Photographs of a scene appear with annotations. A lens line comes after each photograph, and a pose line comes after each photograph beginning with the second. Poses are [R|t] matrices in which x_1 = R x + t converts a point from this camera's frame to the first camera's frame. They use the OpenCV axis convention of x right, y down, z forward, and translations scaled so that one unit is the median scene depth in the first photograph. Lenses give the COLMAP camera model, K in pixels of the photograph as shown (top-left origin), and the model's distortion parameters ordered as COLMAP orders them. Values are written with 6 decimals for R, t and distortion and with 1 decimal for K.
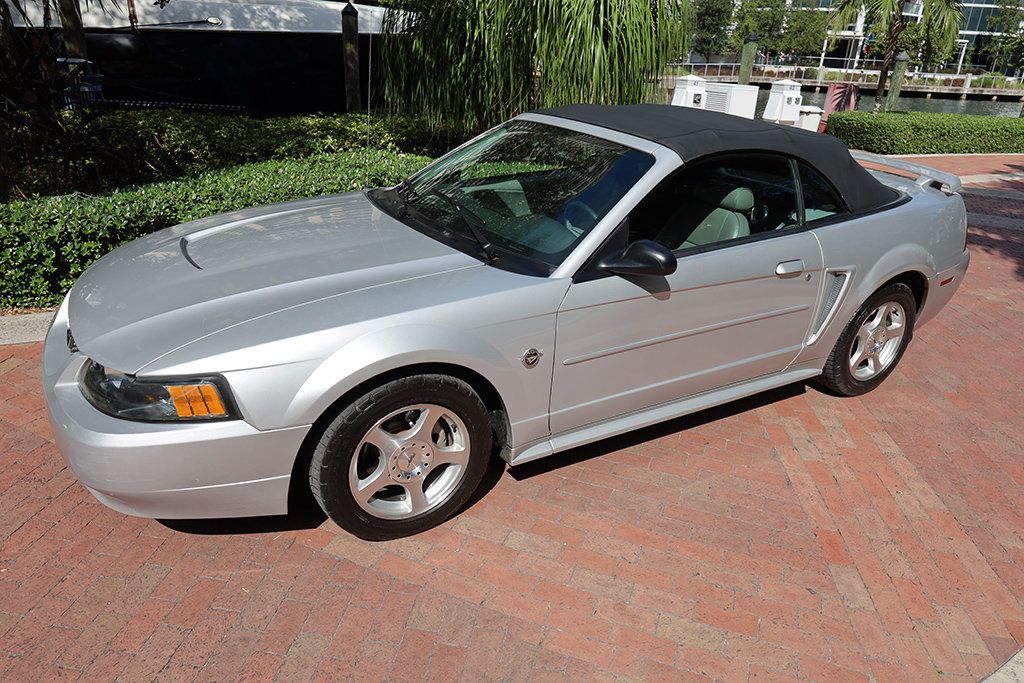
lens RADIAL K [[728.8, 0, 518.7], [0, 728.8, 342.7], [0, 0, 1]] dist [0.004369, 0.002781]
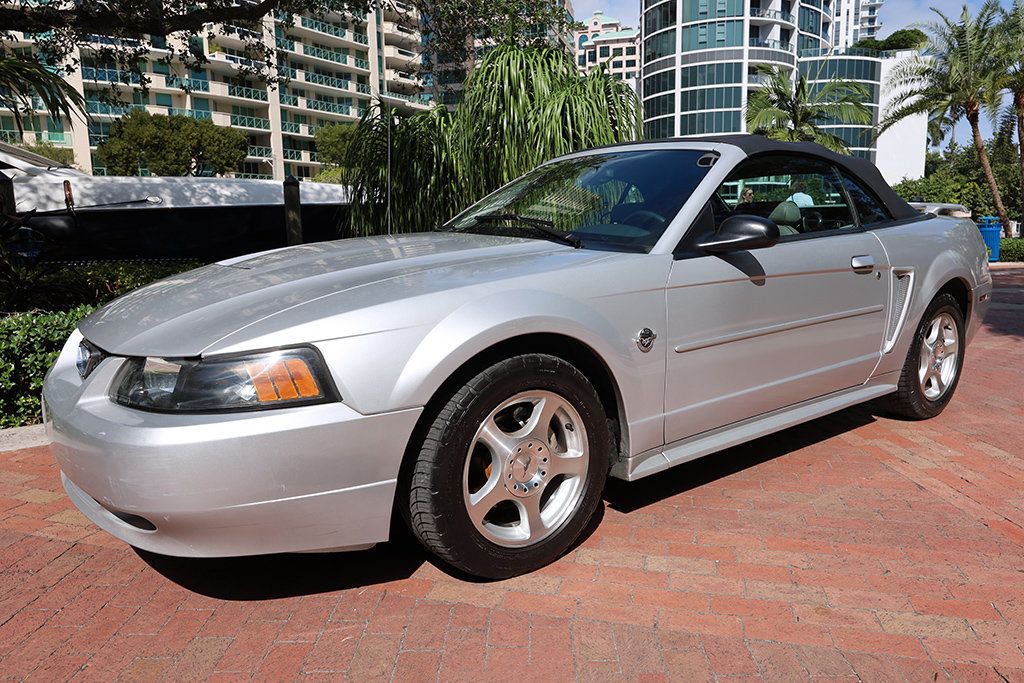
lens RADIAL K [[728.8, 0, 518.7], [0, 728.8, 342.7], [0, 0, 1]] dist [0.004369, 0.002781]
pose [[0.990062, -0.088252, 0.109491, -0.197376], [0.112244, 0.964960, -0.237180, 0.184934], [-0.084723, 0.247112, 0.965276, 0.152737]]
